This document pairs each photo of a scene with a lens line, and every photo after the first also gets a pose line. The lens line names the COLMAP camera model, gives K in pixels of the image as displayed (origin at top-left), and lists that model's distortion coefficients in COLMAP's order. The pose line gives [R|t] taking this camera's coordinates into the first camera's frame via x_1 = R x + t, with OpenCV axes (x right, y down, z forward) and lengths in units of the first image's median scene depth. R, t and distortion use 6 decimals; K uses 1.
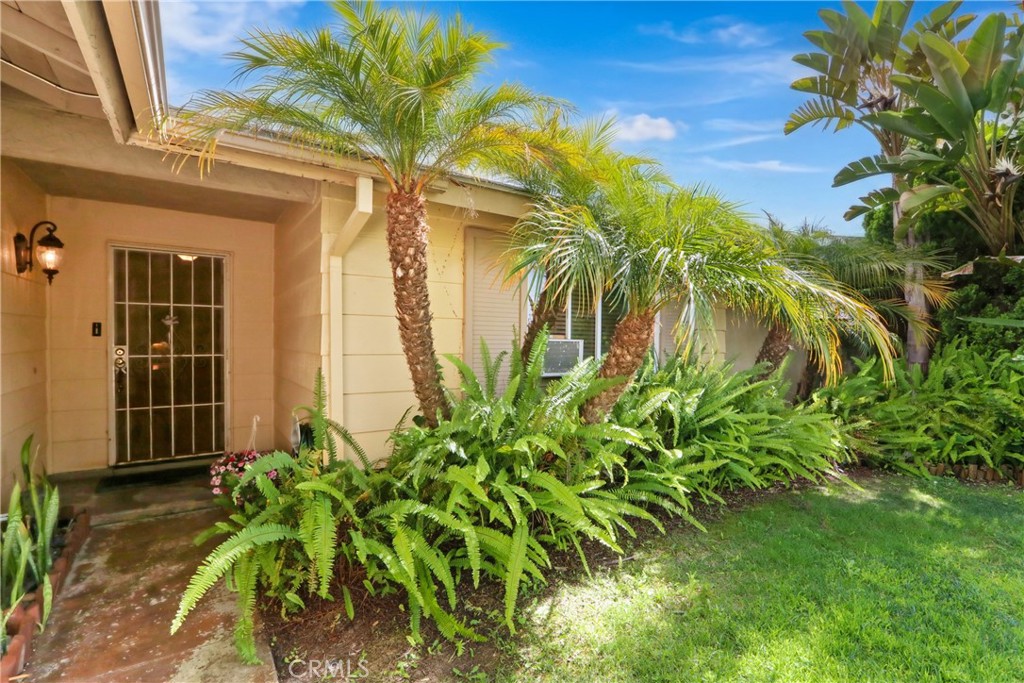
lens RADIAL K [[471.7, 0, 514.6], [0, 471.7, 343.3], [0, 0, 1]] dist [-0.013677, 0.002471]
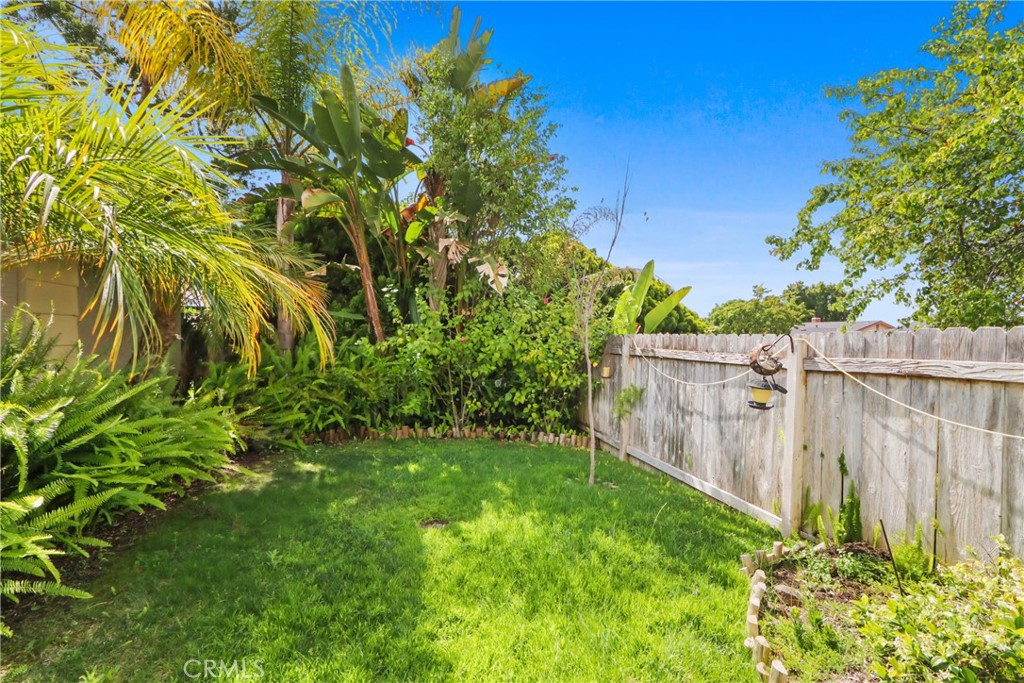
lens RADIAL K [[471.7, 0, 514.5], [0, 471.7, 342.1], [0, 0, 1]] dist [-0.013677, 0.002471]
pose [[0.347356, -0.023627, 0.937436, -0.016664], [0.004353, 0.999712, 0.023583, 0.000355], [-0.937723, -0.004111, 0.347359, 0.117067]]
